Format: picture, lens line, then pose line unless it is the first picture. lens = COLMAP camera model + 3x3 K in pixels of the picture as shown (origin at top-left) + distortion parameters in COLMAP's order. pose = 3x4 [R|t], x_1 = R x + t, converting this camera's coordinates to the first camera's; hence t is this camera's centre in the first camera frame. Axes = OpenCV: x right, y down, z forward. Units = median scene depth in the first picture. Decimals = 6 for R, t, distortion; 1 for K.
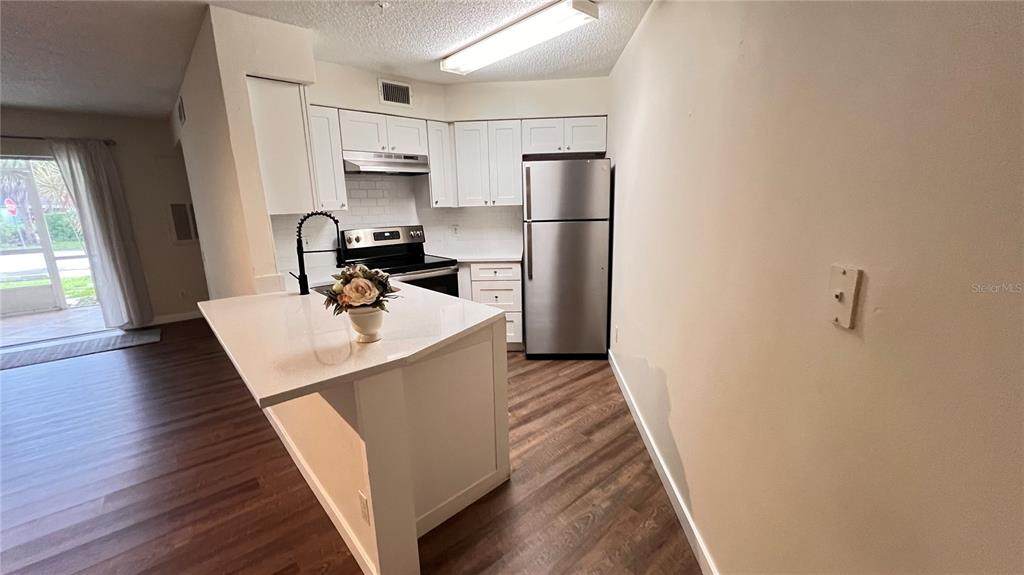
lens RADIAL K [[408.3, 0, 515.1], [0, 408.3, 290.4], [0, 0, 1]] dist [-0.000570, 0.000019]
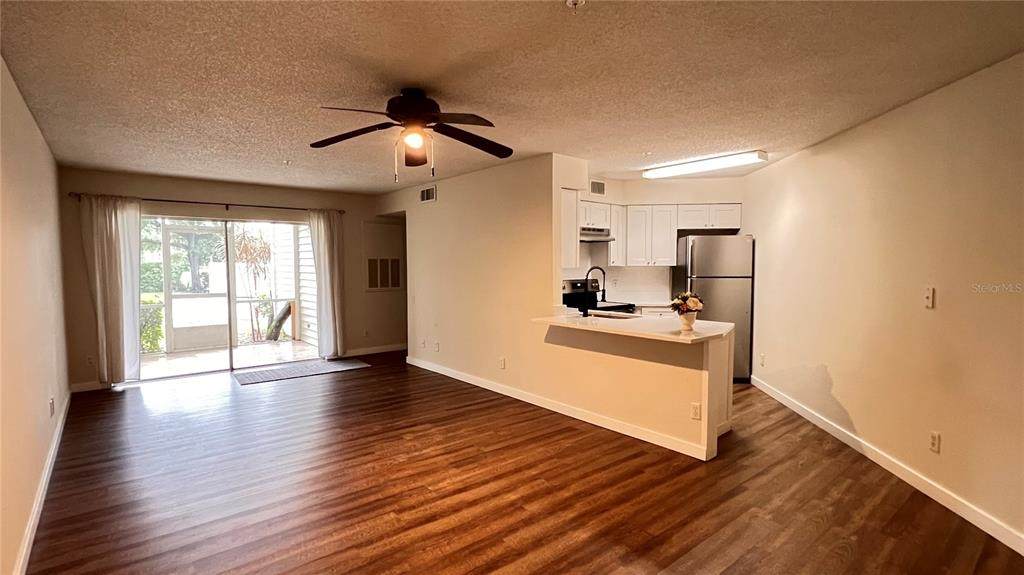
lens RADIAL K [[485.5, 0, 514.7], [0, 485.5, 291.3], [0, 0, 1]] dist [-0.000155, 0.000237]
pose [[0.999334, 0.023522, -0.027888, -0.491343], [-0.027535, 0.987753, -0.153575, 0.139448], [0.023934, 0.154241, 0.987743, -0.598445]]
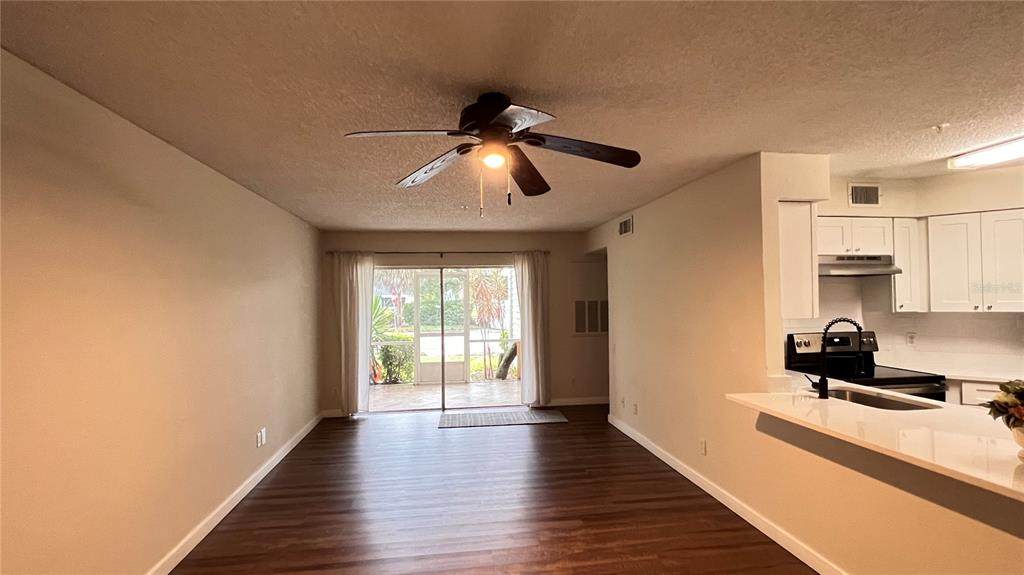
lens RADIAL K [[485.5, 0, 514.7], [0, 485.5, 291.3], [0, 0, 1]] dist [-0.000155, 0.000237]
pose [[0.837082, 0.004238, -0.547062, -0.330245], [-0.122747, 0.975930, -0.180260, 0.040867], [0.533130, 0.218043, 0.817453, -0.296560]]
